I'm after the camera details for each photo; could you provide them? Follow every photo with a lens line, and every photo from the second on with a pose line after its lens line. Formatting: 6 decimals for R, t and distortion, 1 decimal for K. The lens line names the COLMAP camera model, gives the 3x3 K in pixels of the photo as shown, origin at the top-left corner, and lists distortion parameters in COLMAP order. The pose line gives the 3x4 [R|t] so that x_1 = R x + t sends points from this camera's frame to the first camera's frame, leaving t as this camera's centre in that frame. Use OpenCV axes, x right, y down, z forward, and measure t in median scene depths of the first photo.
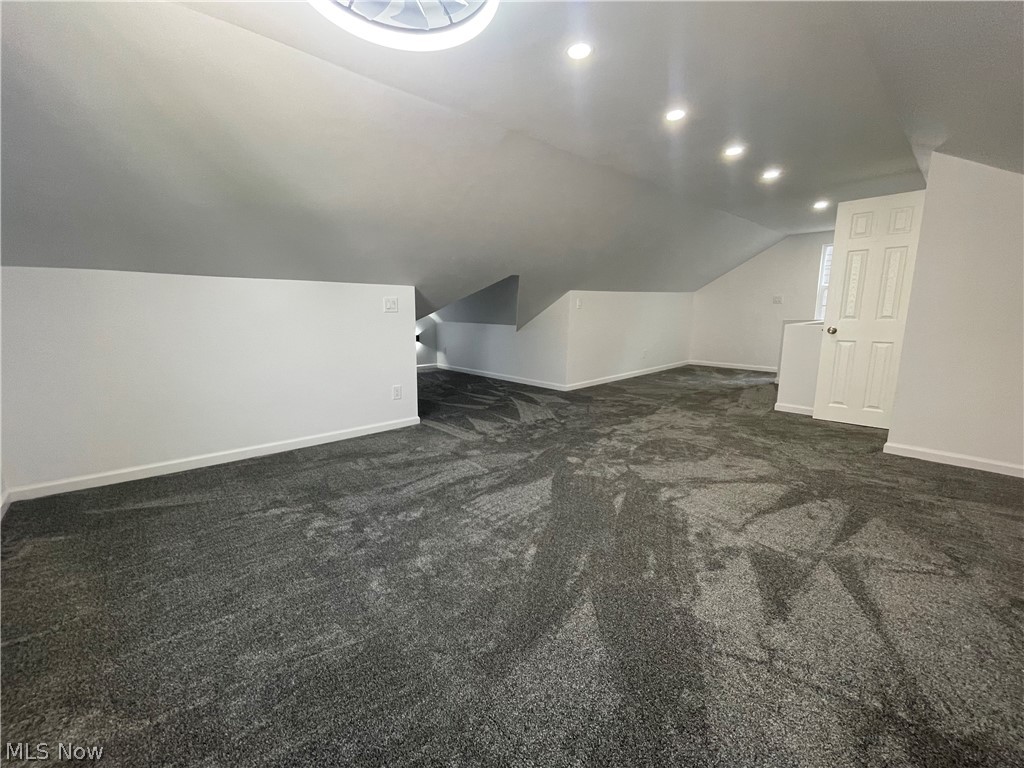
lens RADIAL K [[419.9, 0, 507.0], [0, 419.9, 381.0], [0, 0, 1]] dist [0.000252, -0.000006]
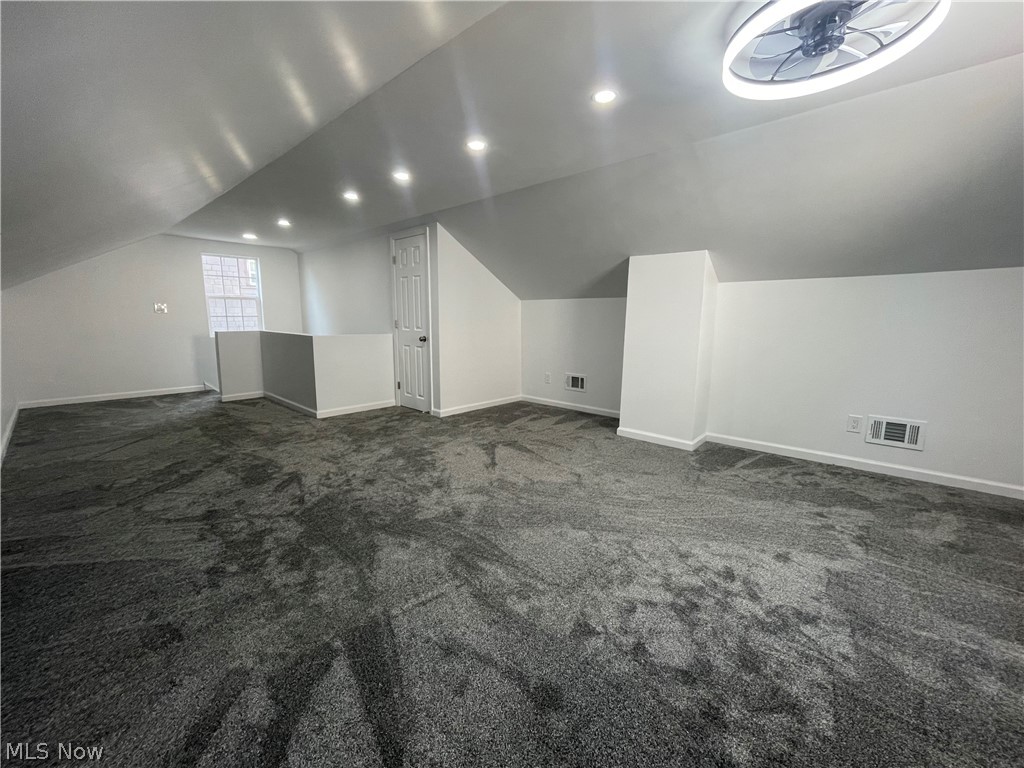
lens RADIAL K [[419.9, 0, 507.0], [0, 419.9, 381.0], [0, 0, 1]] dist [0.000252, -0.000006]
pose [[-0.078431, -0.149429, 0.985657, -0.654143], [0.164111, 0.973279, 0.160611, -0.175995], [-0.983319, 0.174354, -0.051812, 0.947399]]
